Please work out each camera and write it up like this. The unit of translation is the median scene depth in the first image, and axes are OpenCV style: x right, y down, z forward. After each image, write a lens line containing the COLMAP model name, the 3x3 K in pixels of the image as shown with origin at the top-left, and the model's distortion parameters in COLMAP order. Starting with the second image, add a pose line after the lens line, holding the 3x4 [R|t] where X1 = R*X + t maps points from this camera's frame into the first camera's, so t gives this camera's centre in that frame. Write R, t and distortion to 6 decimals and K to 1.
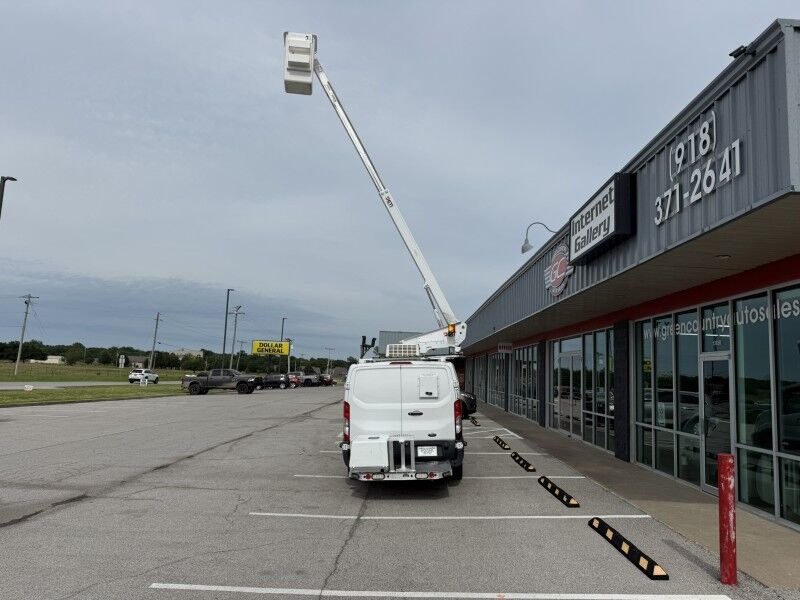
lens RADIAL K [[570.0, 0, 394.3], [0, 570.0, 297.7], [0, 0, 1]] dist [-0.008329, -0.008706]
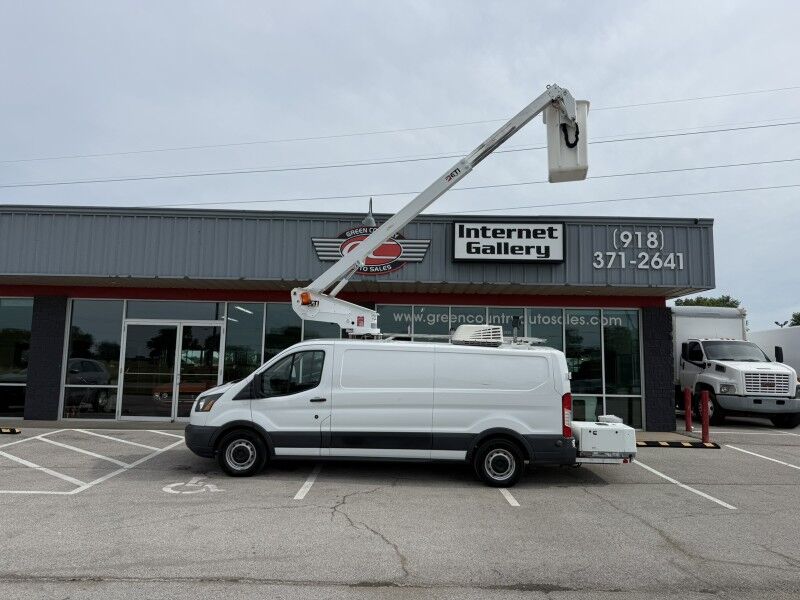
lens RADIAL K [[556.8, 0, 400.0], [0, 556.8, 300.0], [0, 0, 1]] dist [0.146667, -0.270414]
pose [[-0.038993, 0.068607, 0.996881, -1.077433], [-0.151260, 0.985738, -0.073757, 0.162804], [-0.987725, -0.153664, -0.028060, 1.453680]]
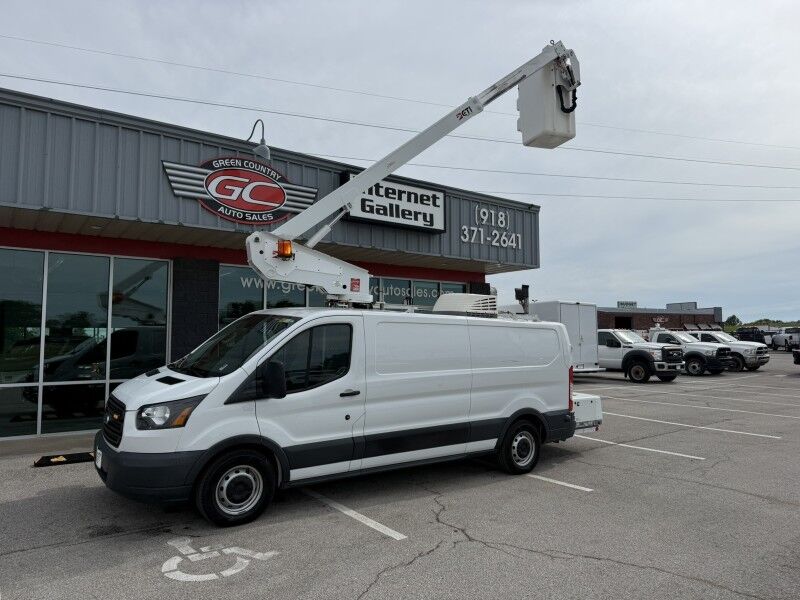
lens RADIAL K [[555.7, 0, 405.9], [0, 555.7, 299.6], [0, 0, 1]] dist [0.141945, -0.260546]
pose [[-0.632259, 0.014226, 0.774626, -0.661077], [-0.126120, 0.984605, -0.121023, 0.245363], [-0.764423, -0.174214, -0.620731, 1.938262]]
